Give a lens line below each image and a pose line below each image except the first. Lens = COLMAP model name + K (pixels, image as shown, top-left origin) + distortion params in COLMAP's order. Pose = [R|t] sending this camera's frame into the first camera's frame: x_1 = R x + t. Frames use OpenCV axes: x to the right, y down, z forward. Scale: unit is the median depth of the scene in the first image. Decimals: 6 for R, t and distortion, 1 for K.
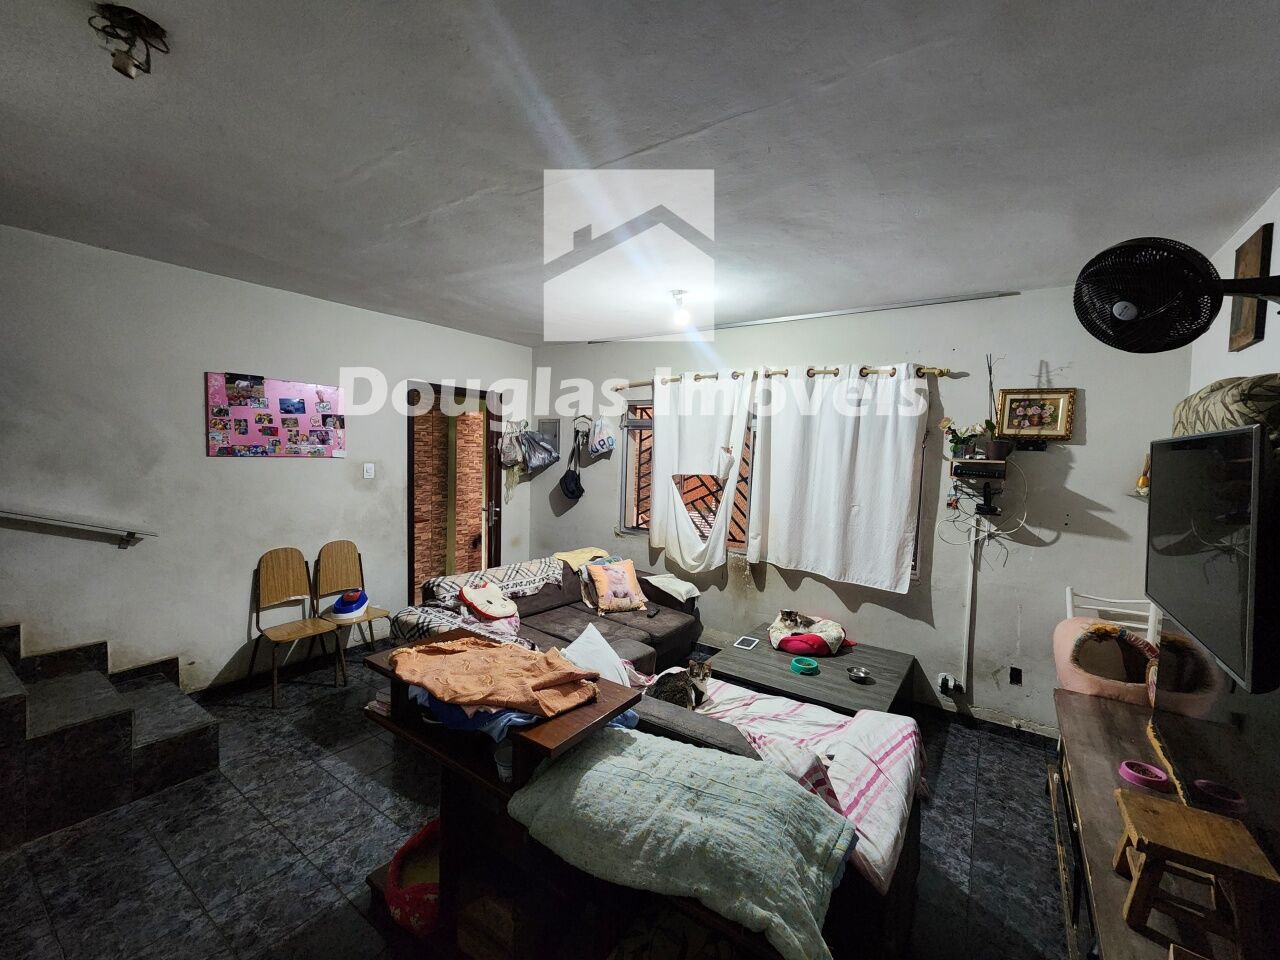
lens RADIAL K [[522.2, 0, 640.2], [0, 522.2, 482.7], [0, 0, 1]] dist [0.000277, 0.000187]
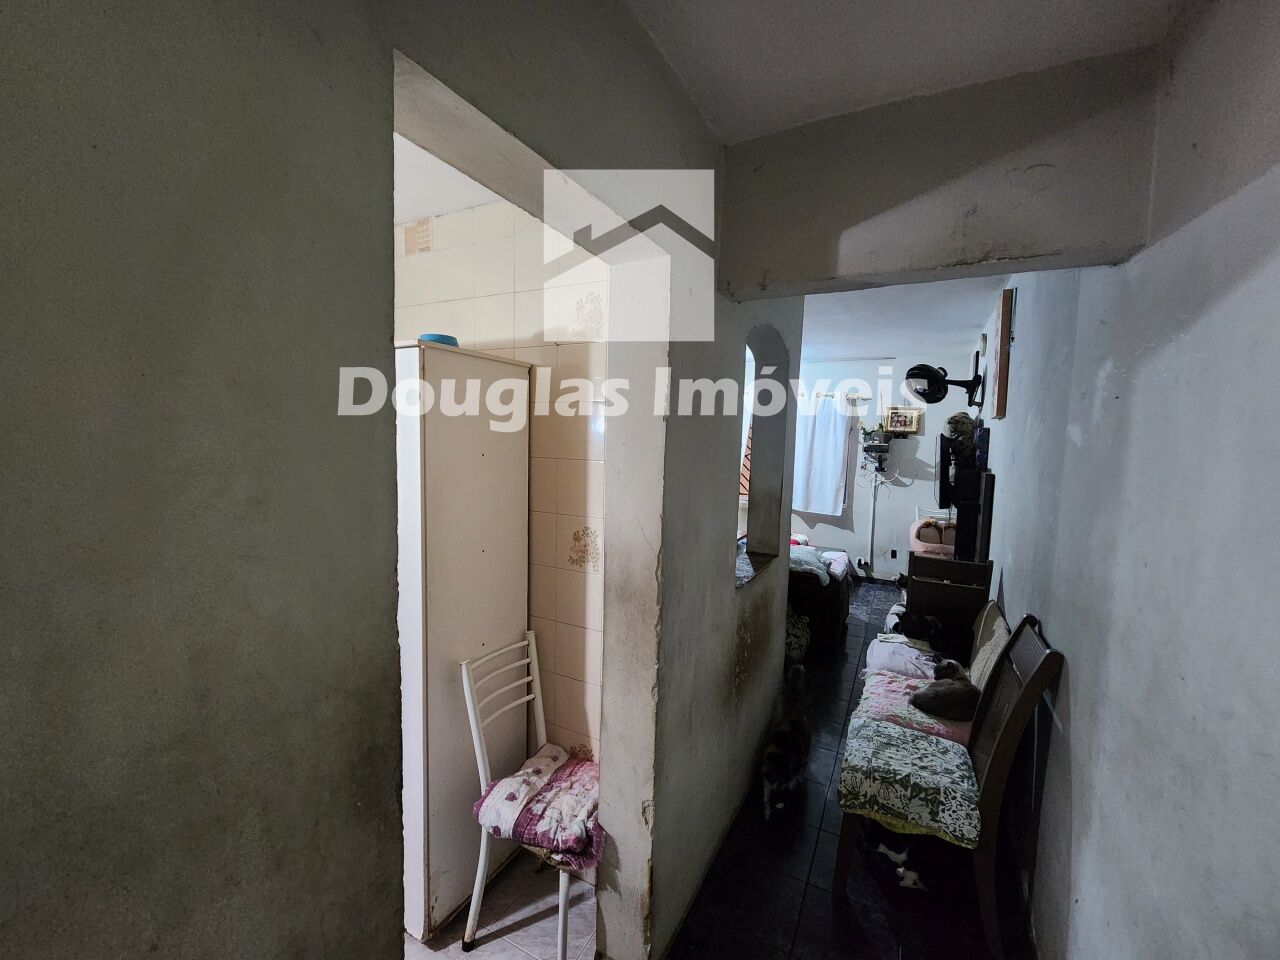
lens RADIAL K [[522.2, 0, 640.5], [0, 522.2, 475.6], [0, 0, 1]] dist [0.000277, 0.000187]
pose [[0.991200, -0.012720, 0.131760, -0.477837], [0.009543, 0.999649, 0.024718, 0.019675], [-0.132028, -0.023243, 0.990973, -0.812021]]
